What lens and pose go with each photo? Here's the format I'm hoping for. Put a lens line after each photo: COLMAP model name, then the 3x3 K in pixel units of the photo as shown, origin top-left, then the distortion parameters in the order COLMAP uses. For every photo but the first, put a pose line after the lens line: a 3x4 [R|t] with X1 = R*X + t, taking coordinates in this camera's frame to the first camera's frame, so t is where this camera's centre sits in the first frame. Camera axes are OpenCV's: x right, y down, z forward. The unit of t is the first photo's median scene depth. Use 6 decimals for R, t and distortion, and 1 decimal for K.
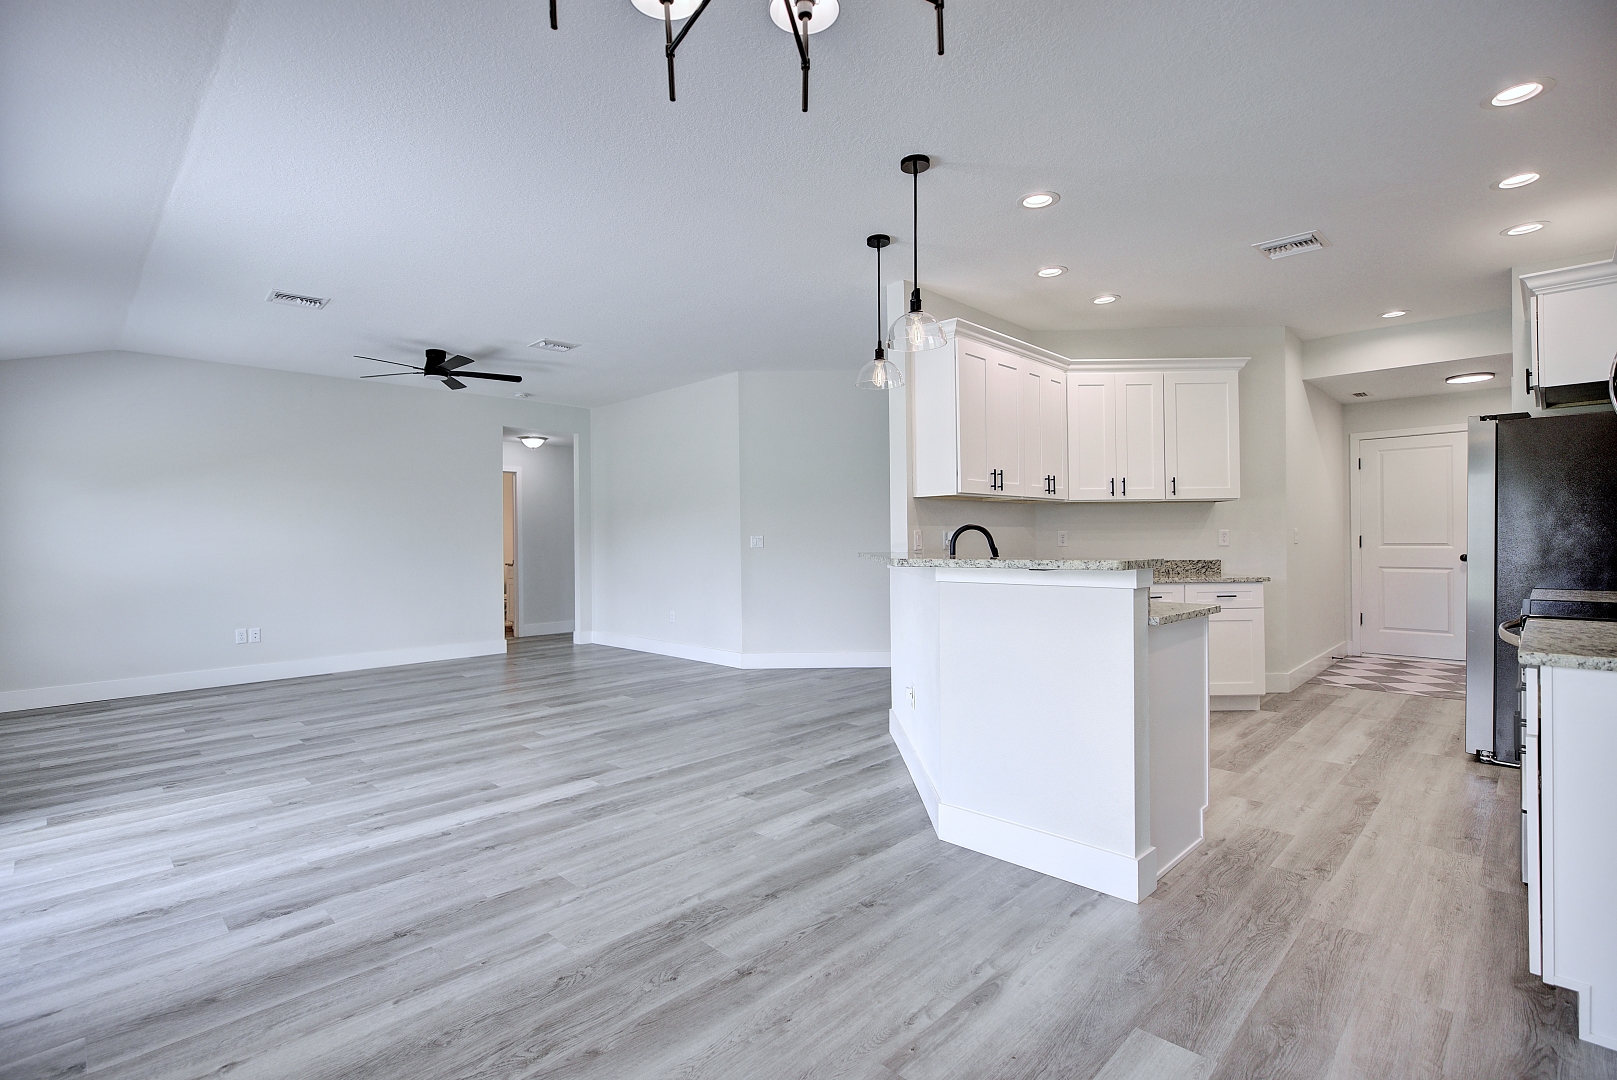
lens RADIAL K [[756.8, 0, 803.7], [0, 756.8, 538.7], [0, 0, 1]] dist [-0.003375, 0.000949]
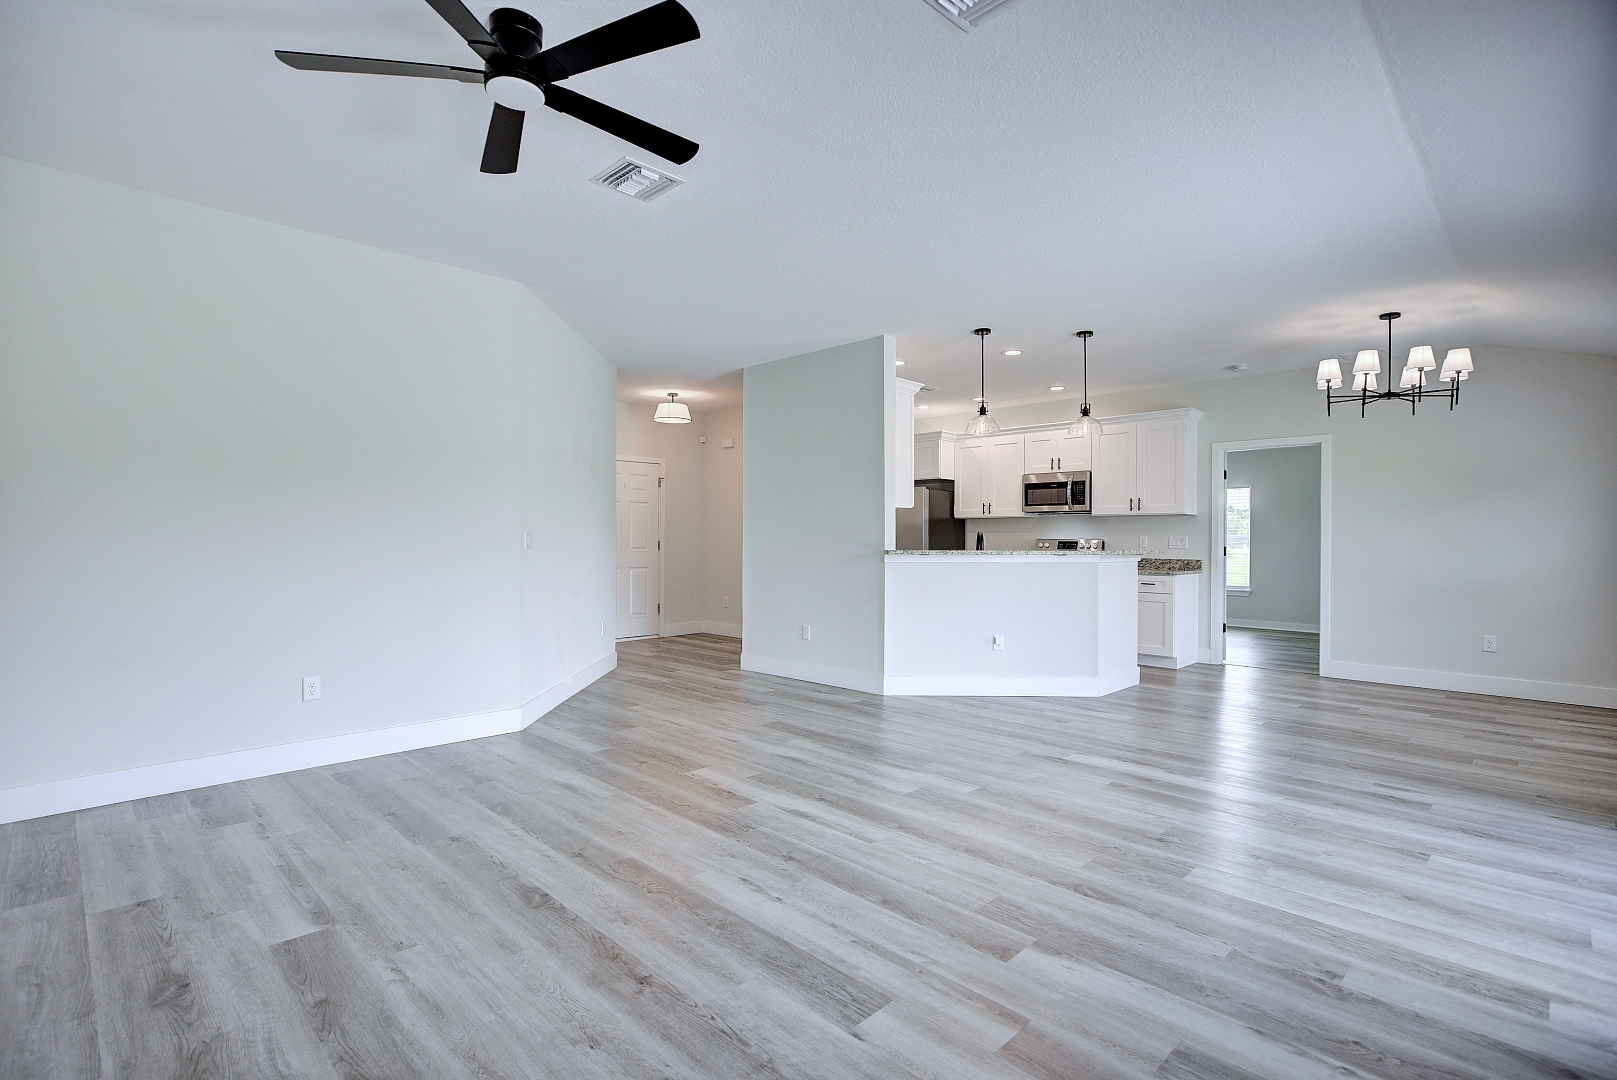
lens RADIAL K [[756.8, 0, 827.4], [0, 756.8, 539.1], [0, 0, 1]] dist [-0.003375, 0.000949]
pose [[-0.012669, 0.010354, 0.999866, -1.252385], [-0.006379, 0.999925, -0.010435, 0.015793], [-0.999899, -0.006510, -0.012602, 1.240515]]
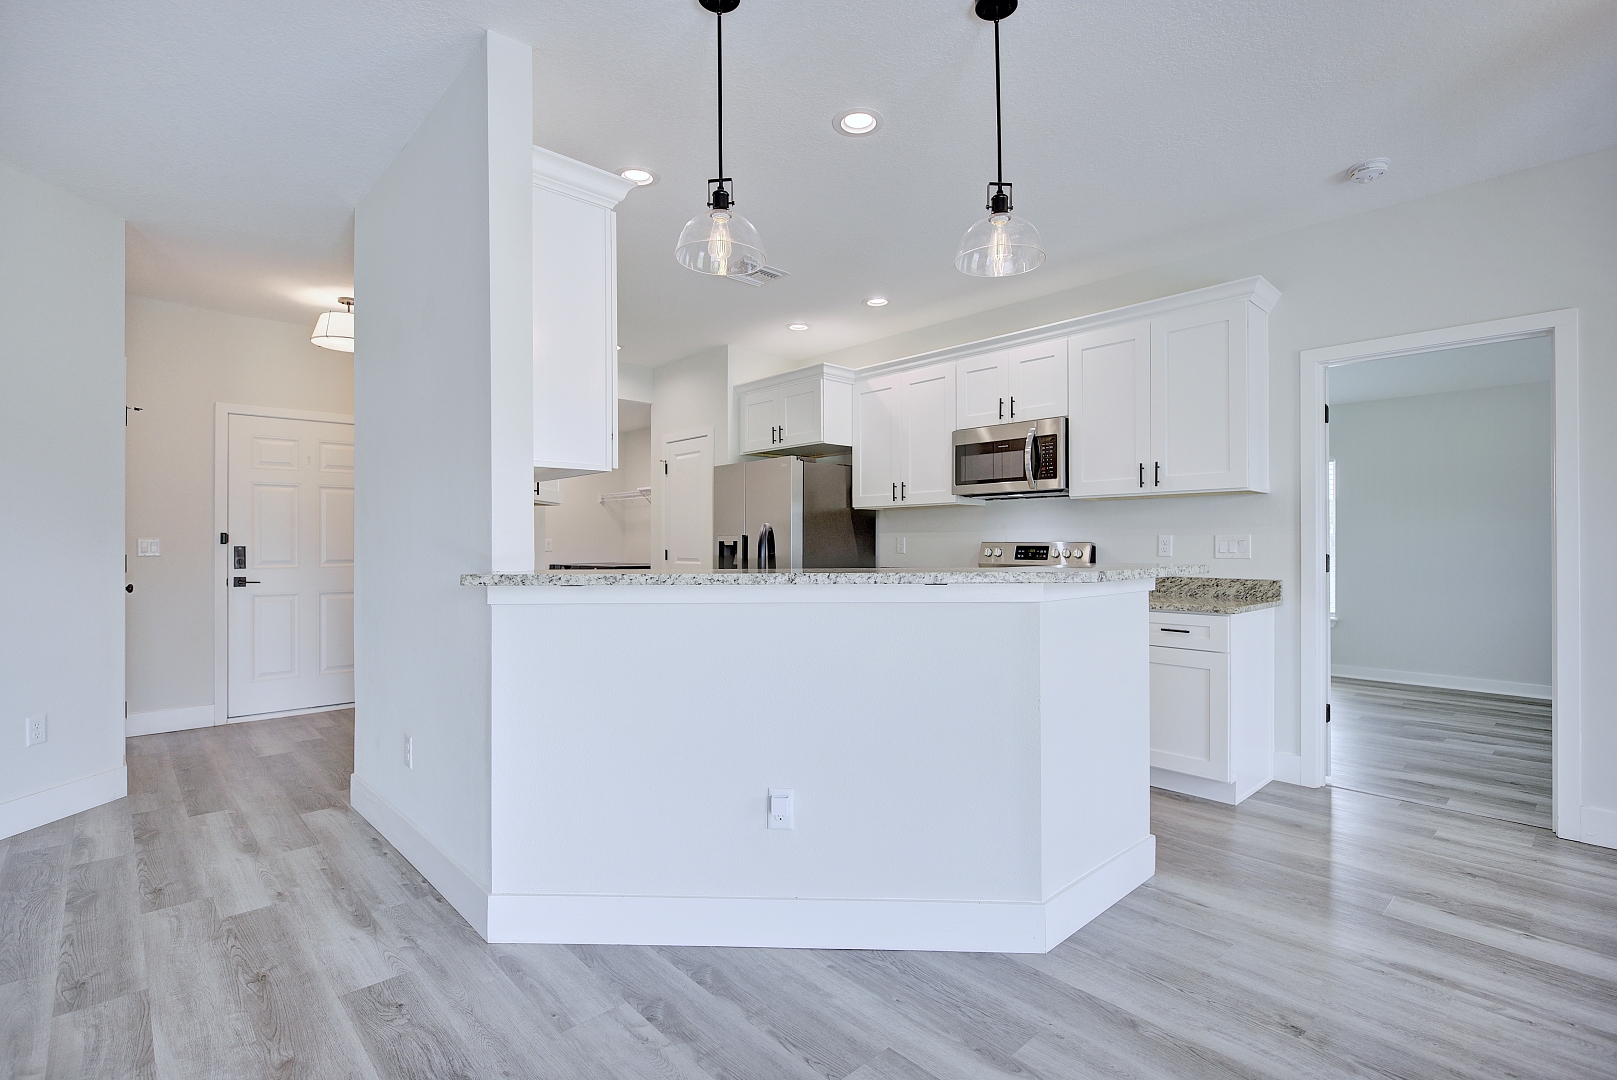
lens RADIAL K [[756.8, 0, 817.7], [0, 756.8, 541.2], [0, 0, 1]] dist [-0.003375, 0.000949]
pose [[0.032855, 0.014712, 0.999352, -0.408833], [0.000537, 0.999891, -0.014737, 0.006419], [-0.999460, 0.001020, 0.032843, 0.864262]]
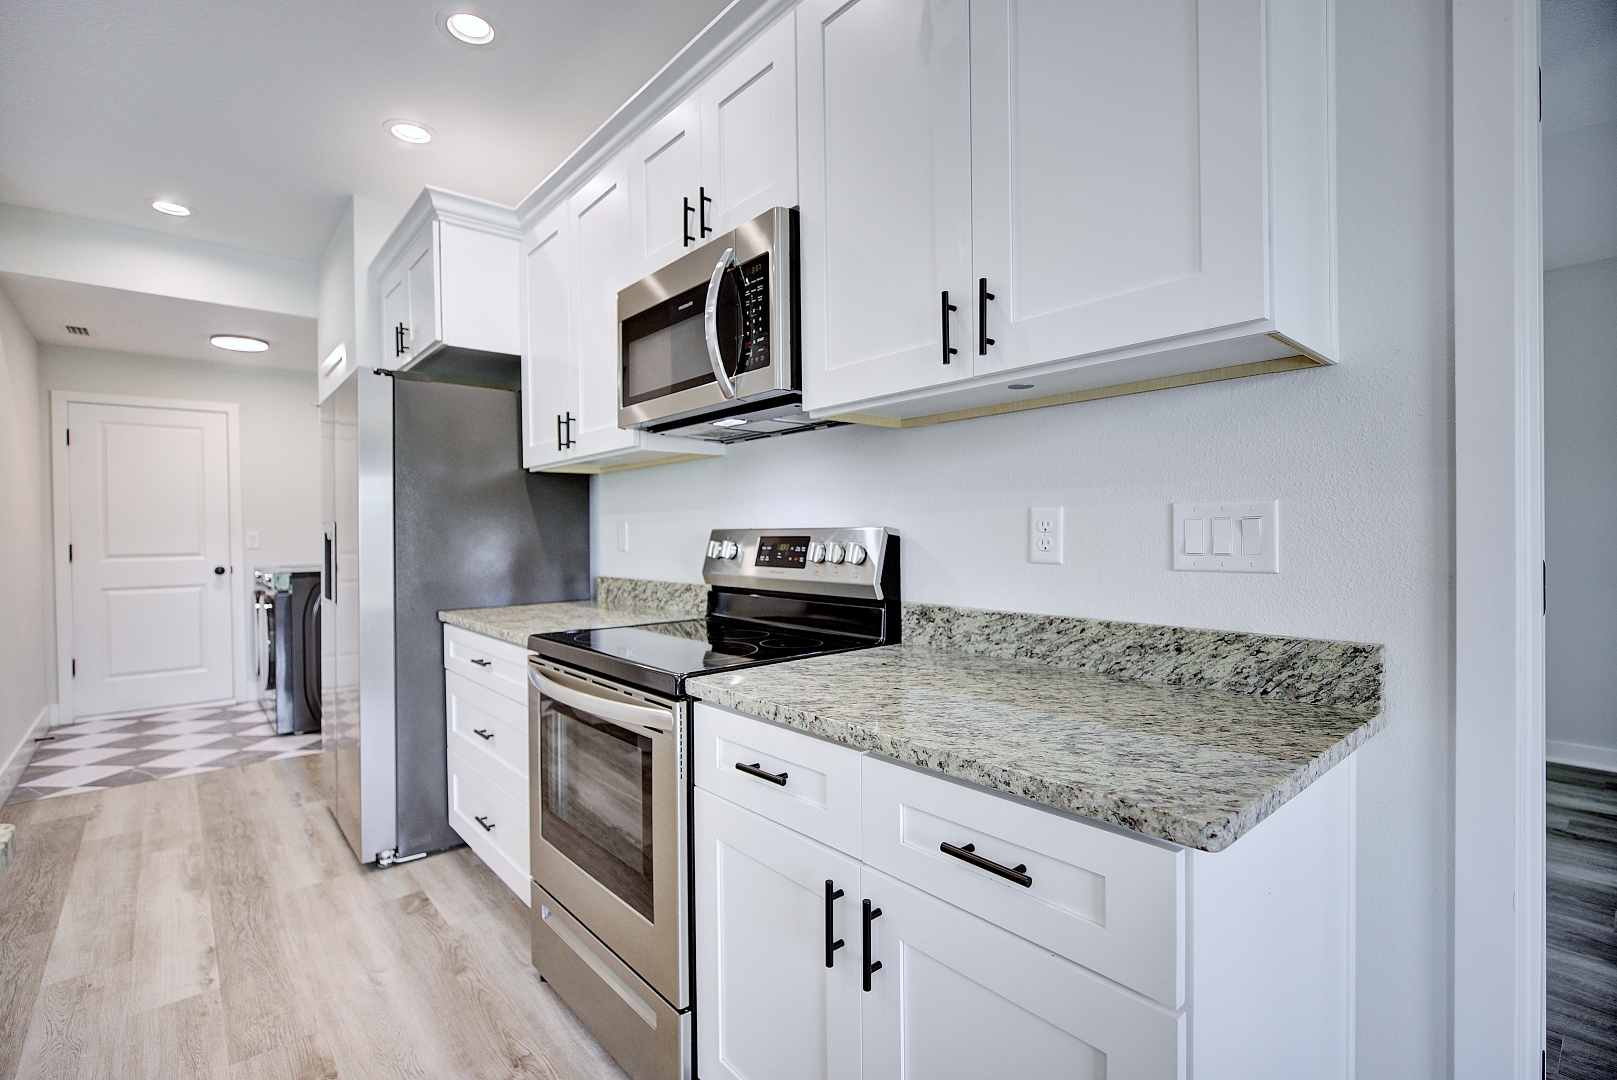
lens RADIAL K [[742.3, 0, 806.8], [0, 742.3, 538.2], [0, 0, 1]] dist [-0.004178, 0.000222]
pose [[0.080777, -0.000705, 0.996732, 0.238857], [0.012483, 0.999922, -0.000304, -0.001590], [-0.996654, 0.012466, 0.080780, 0.520557]]
